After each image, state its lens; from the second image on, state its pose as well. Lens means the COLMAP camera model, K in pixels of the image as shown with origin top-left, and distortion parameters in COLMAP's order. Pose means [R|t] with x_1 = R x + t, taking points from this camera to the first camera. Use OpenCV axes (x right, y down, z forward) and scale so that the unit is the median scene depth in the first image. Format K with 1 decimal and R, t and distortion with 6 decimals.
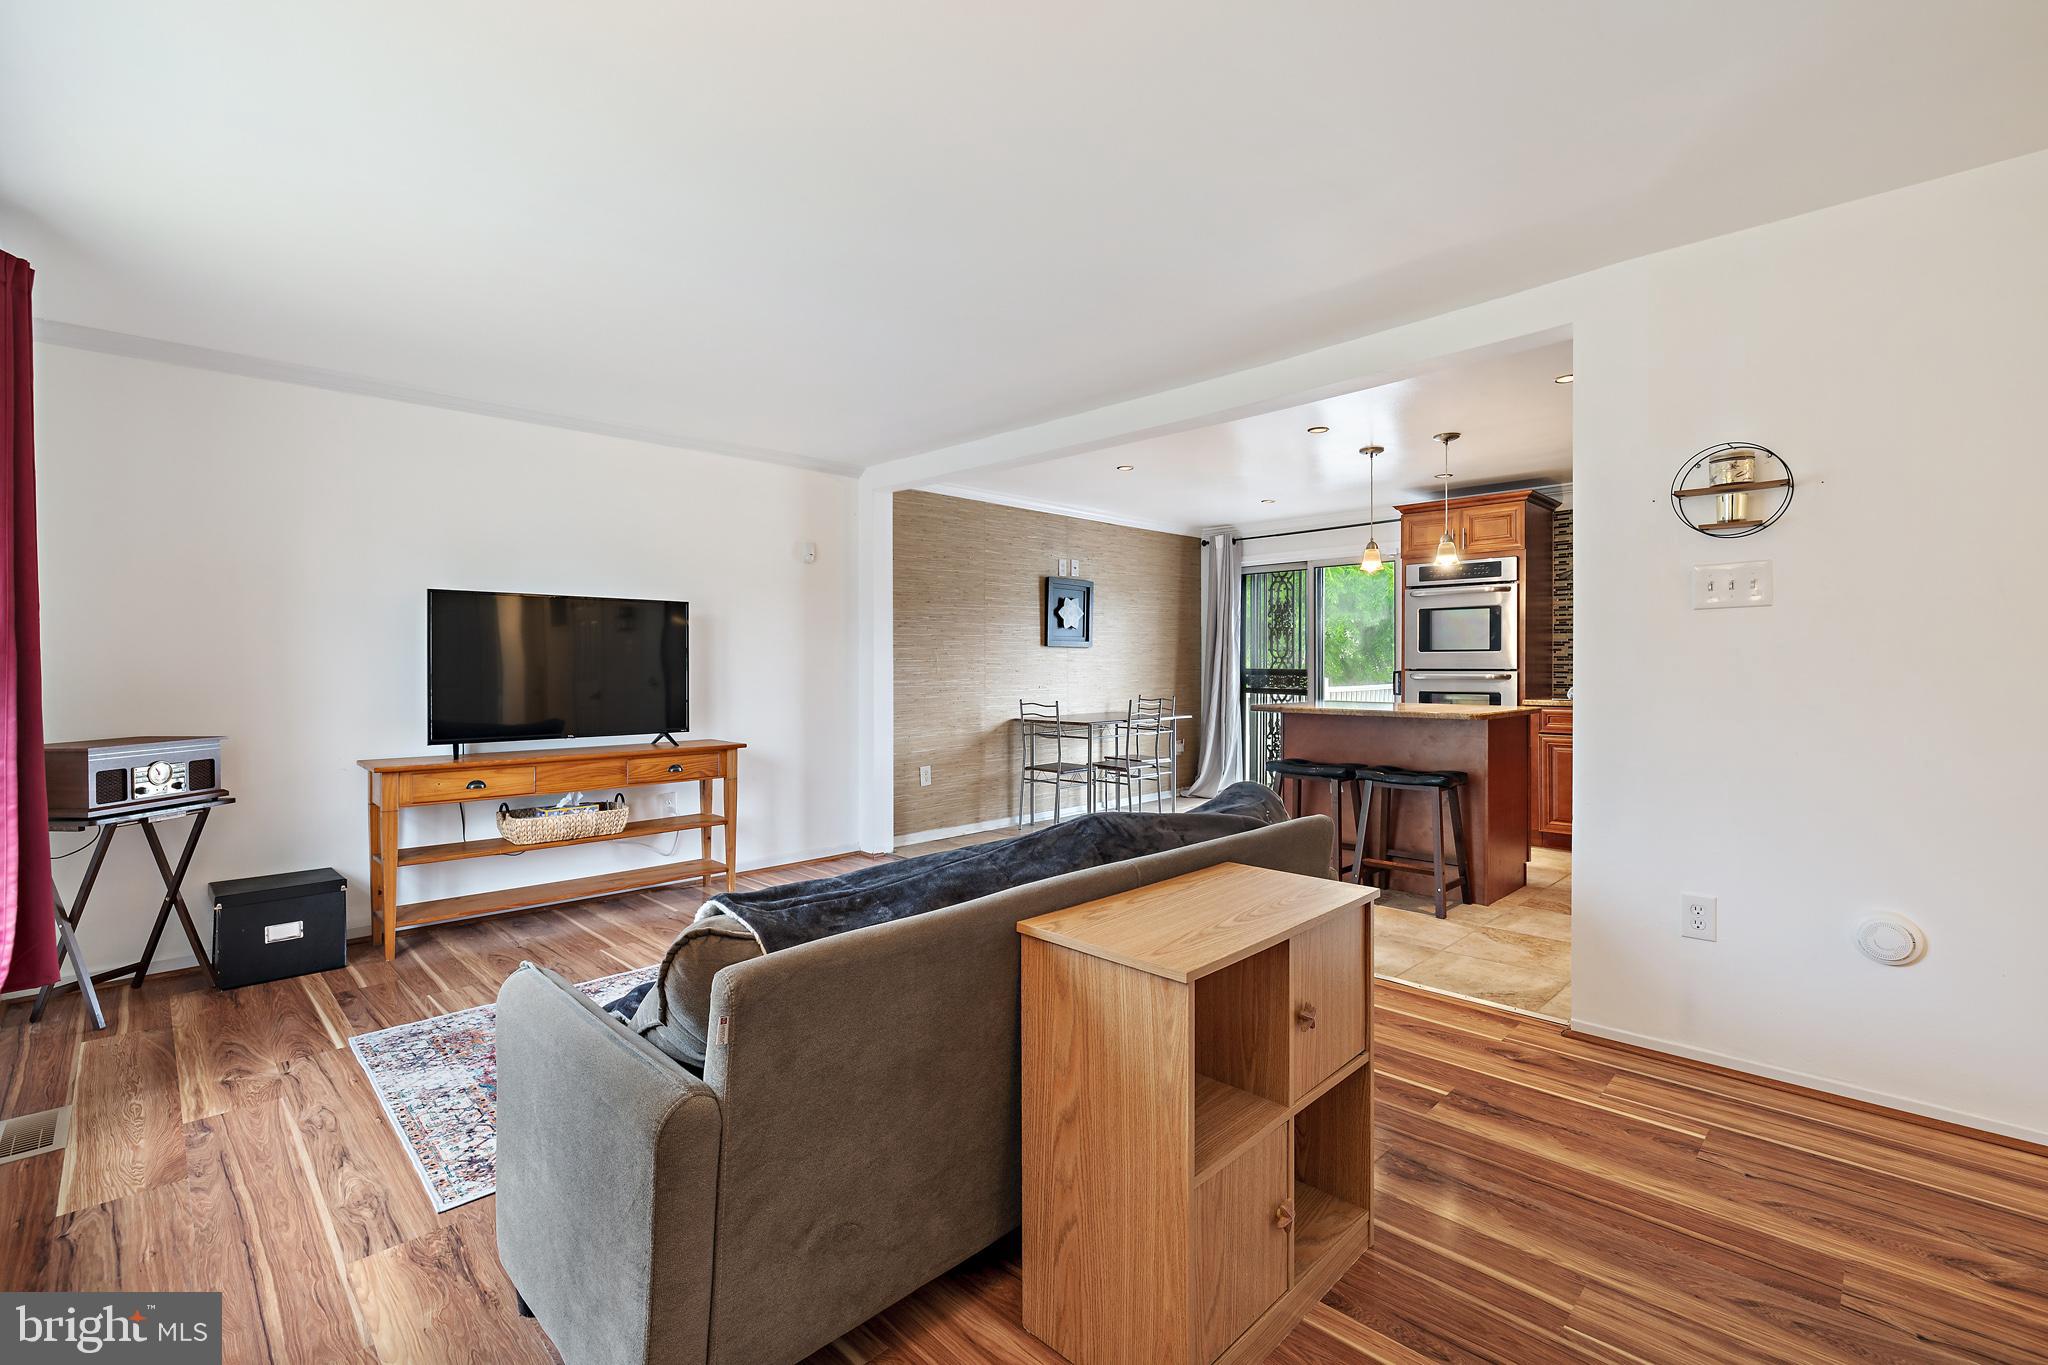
lens RADIAL K [[896.7, 0, 1018.1], [0, 896.7, 675.5], [0, 0, 1]] dist [-0.009616, 0.001969]
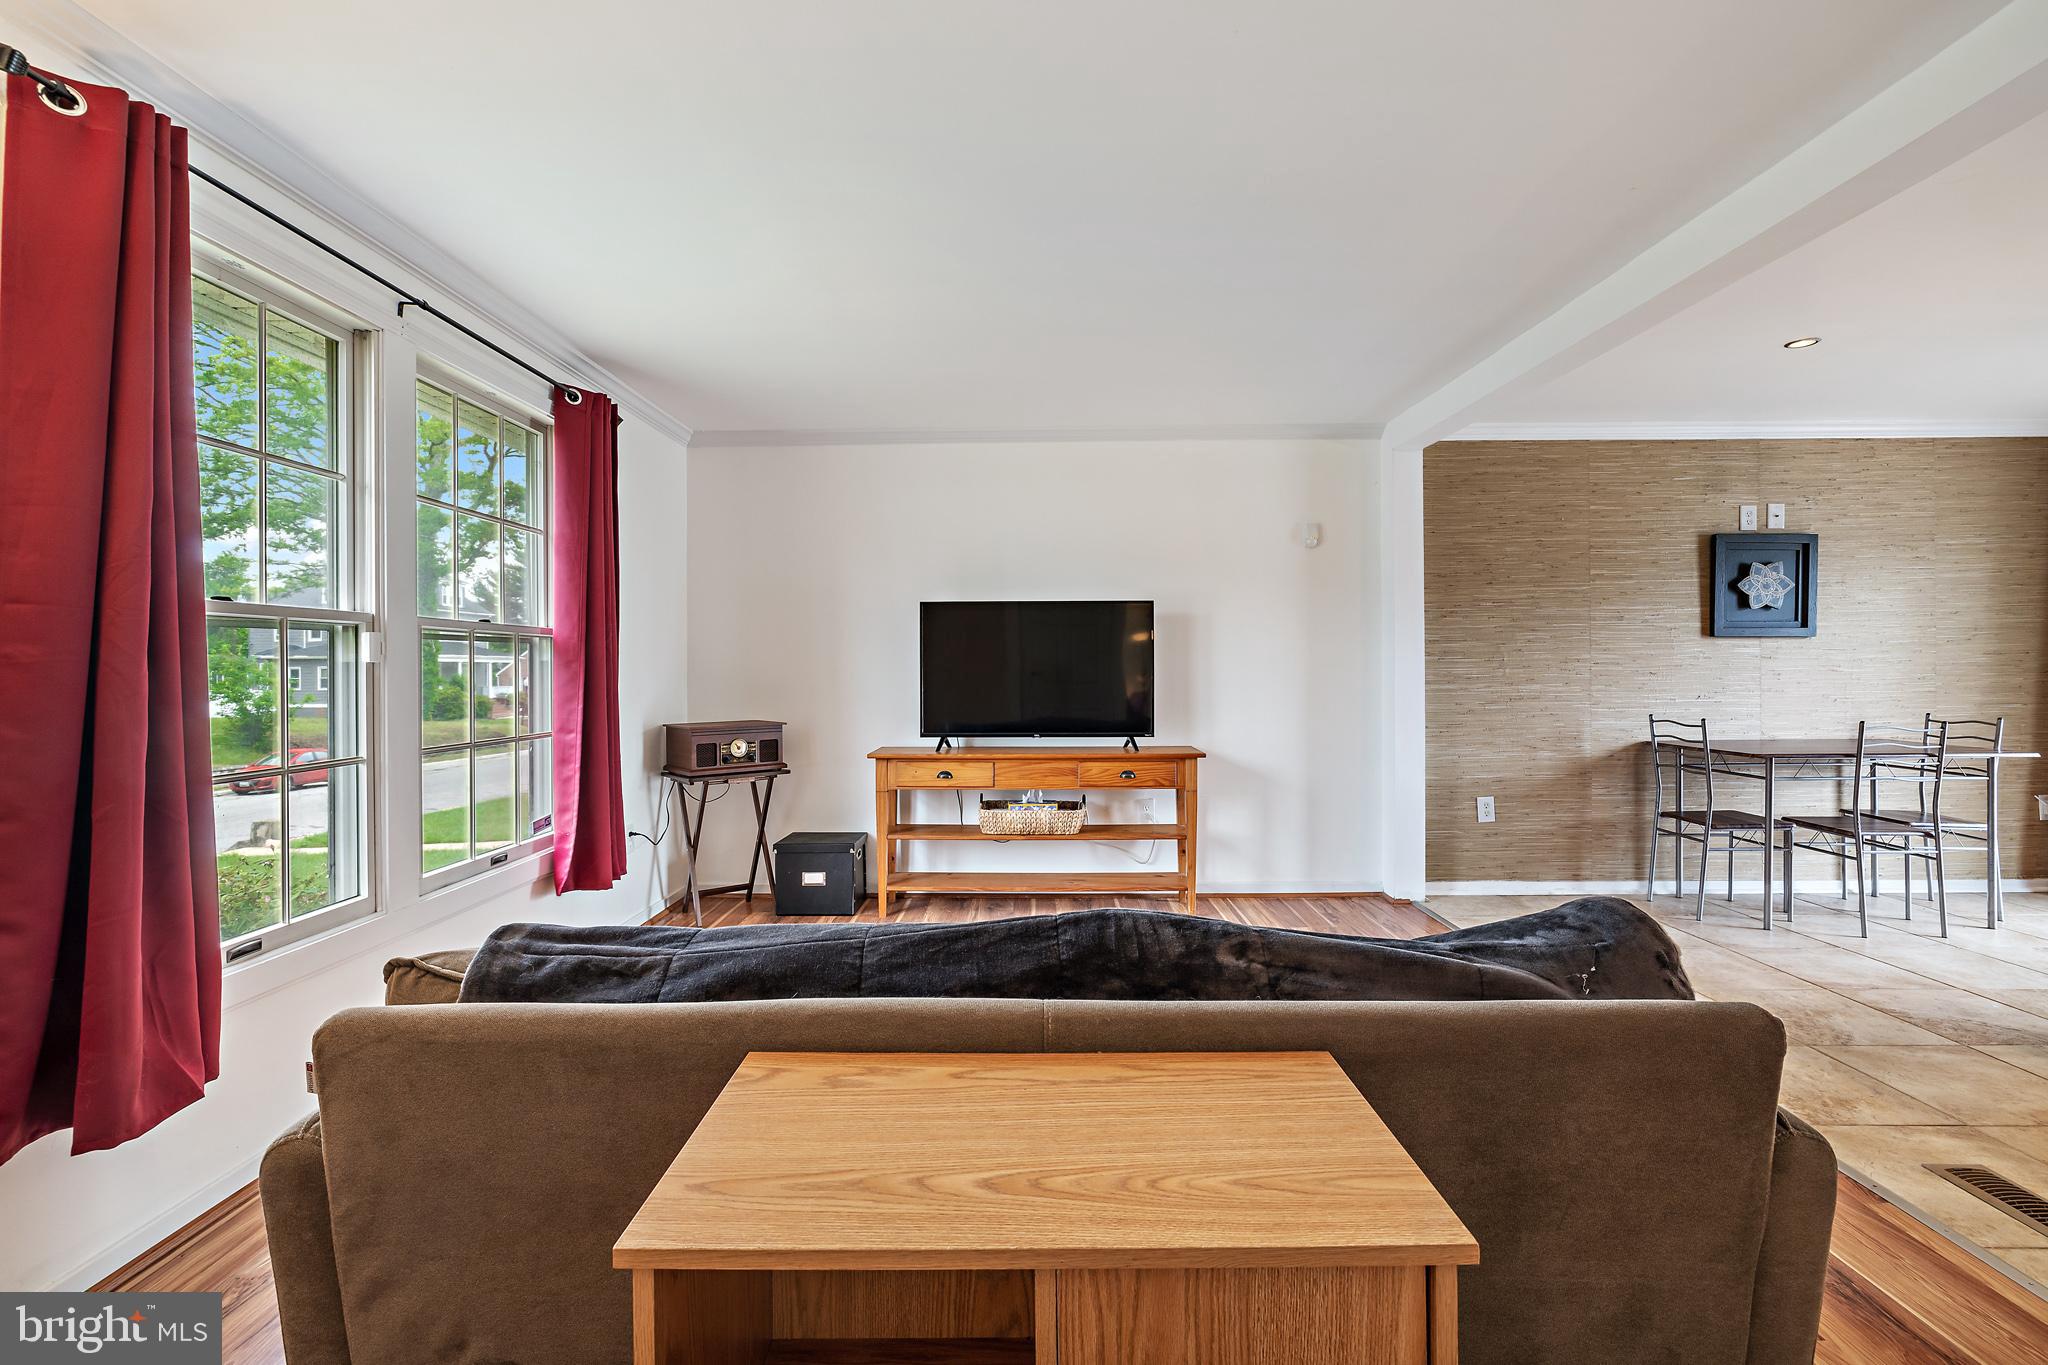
lens RADIAL K [[896.7, 0, 1021.8], [0, 896.7, 666.9], [0, 0, 1]] dist [-0.009616, 0.001969]
pose [[0.701834, -0.002475, -0.712337, 0.170531], [-0.004492, 0.999959, -0.007901, -0.002697], [0.712327, 0.008745, 0.701794, 0.184384]]
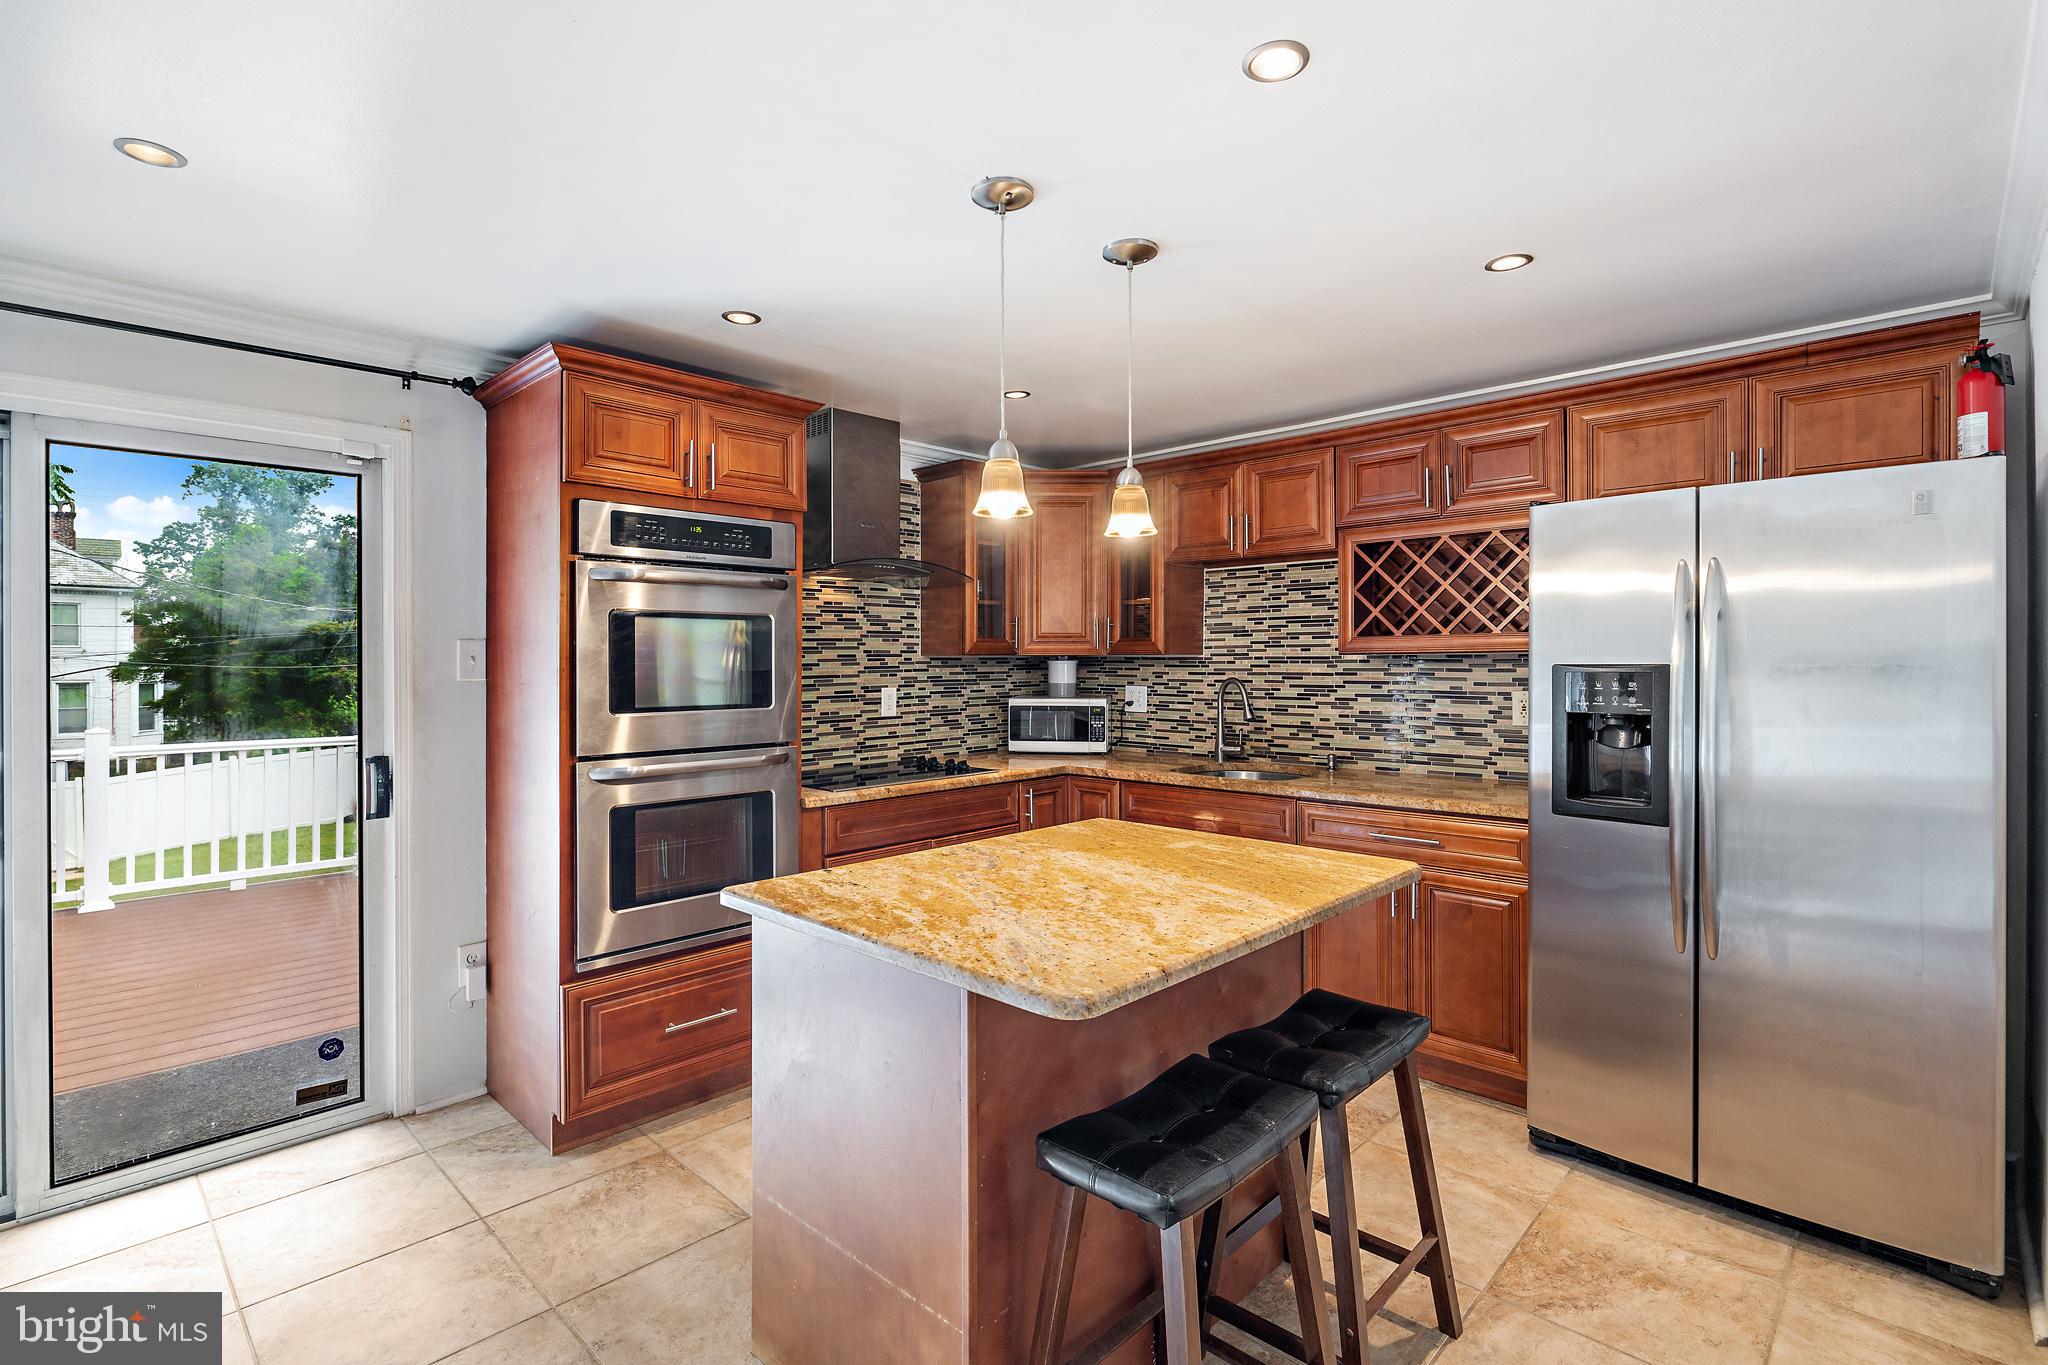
lens RADIAL K [[959.1, 0, 1019.5], [0, 959.1, 661.9], [0, 0, 1]] dist [-0.013697, 0.003047]
pose [[-0.025067, 0.001524, 0.999685, -0.002339], [0.016956, 0.999856, -0.001099, -0.049809], [-0.999542, 0.016923, -0.025089, 0.876704]]
